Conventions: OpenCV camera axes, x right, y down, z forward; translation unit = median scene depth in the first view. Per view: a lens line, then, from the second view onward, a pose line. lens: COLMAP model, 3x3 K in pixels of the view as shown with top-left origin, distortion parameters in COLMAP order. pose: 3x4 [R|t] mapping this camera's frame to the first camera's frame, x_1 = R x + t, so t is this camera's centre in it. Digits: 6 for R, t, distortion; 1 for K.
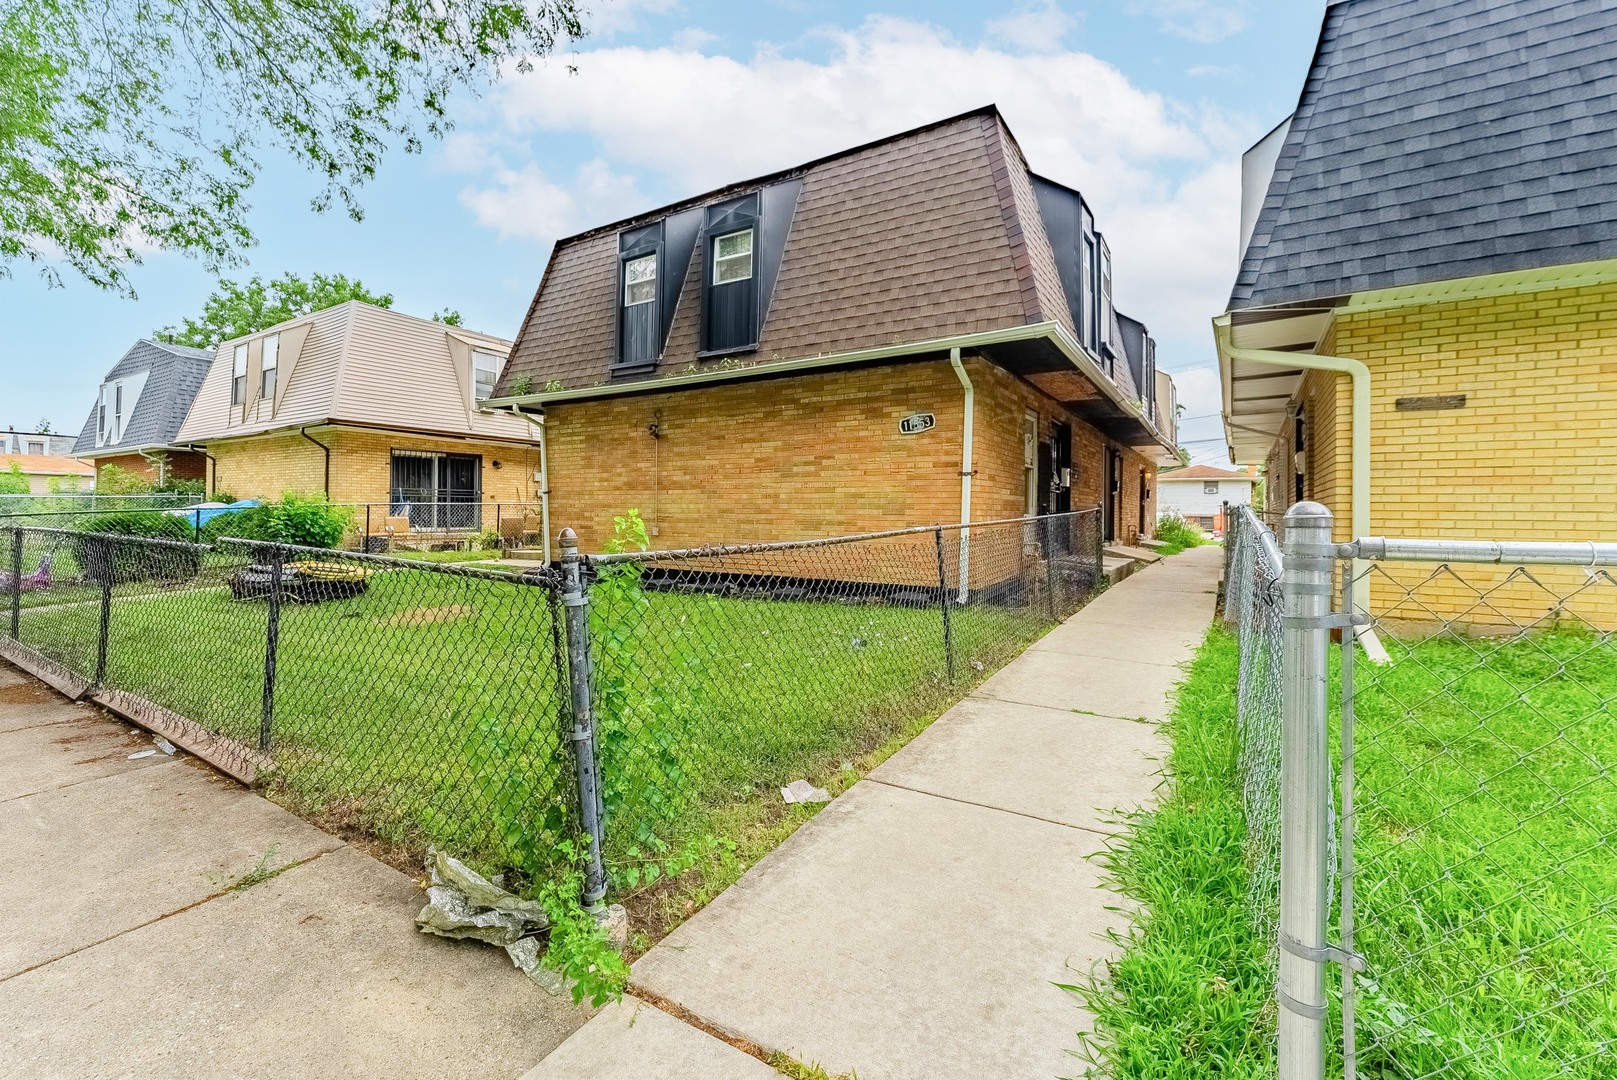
lens RADIAL K [[669.1, 0, 786.8], [0, 669.1, 518.1], [0, 0, 1]] dist [0.001277, 0.000563]
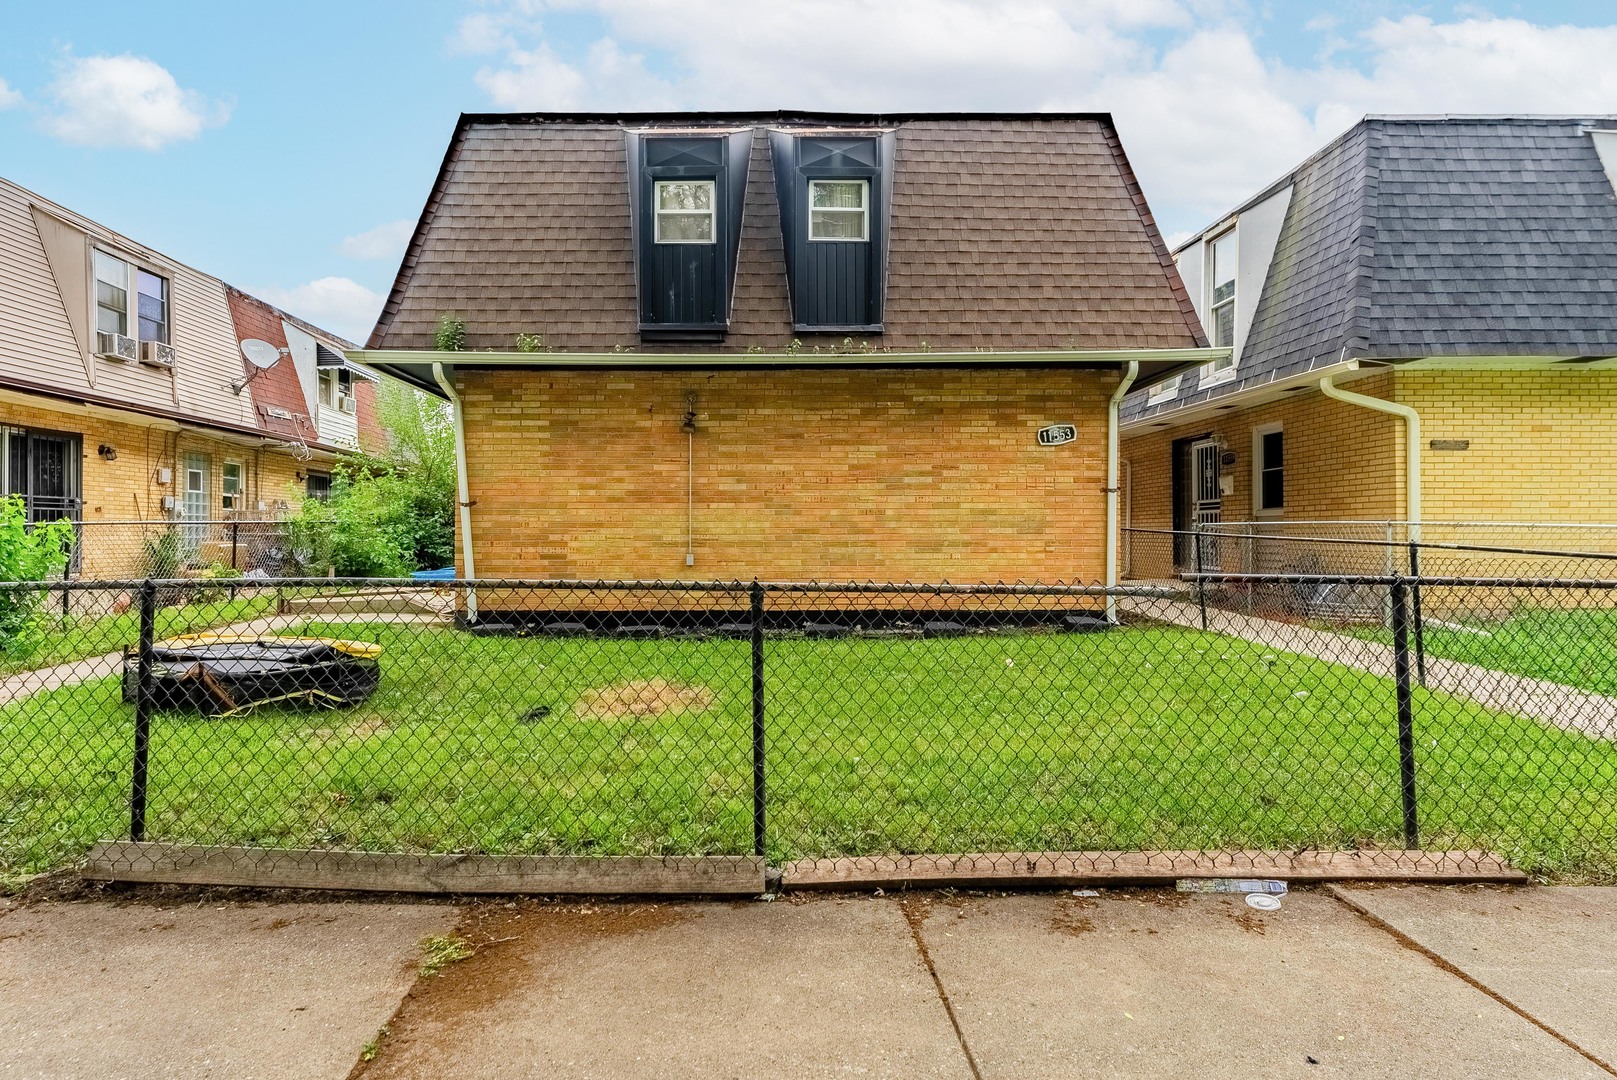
lens RADIAL K [[829.6, 0, 805.3], [0, 829.6, 533.0], [0, 0, 1]] dist [0.001111, -0.000351]
pose [[0.842633, -0.009139, 0.538411, -0.654672], [0.012335, 0.999921, -0.002332, -0.006336], [-0.538347, 0.008606, 0.842679, 0.199980]]
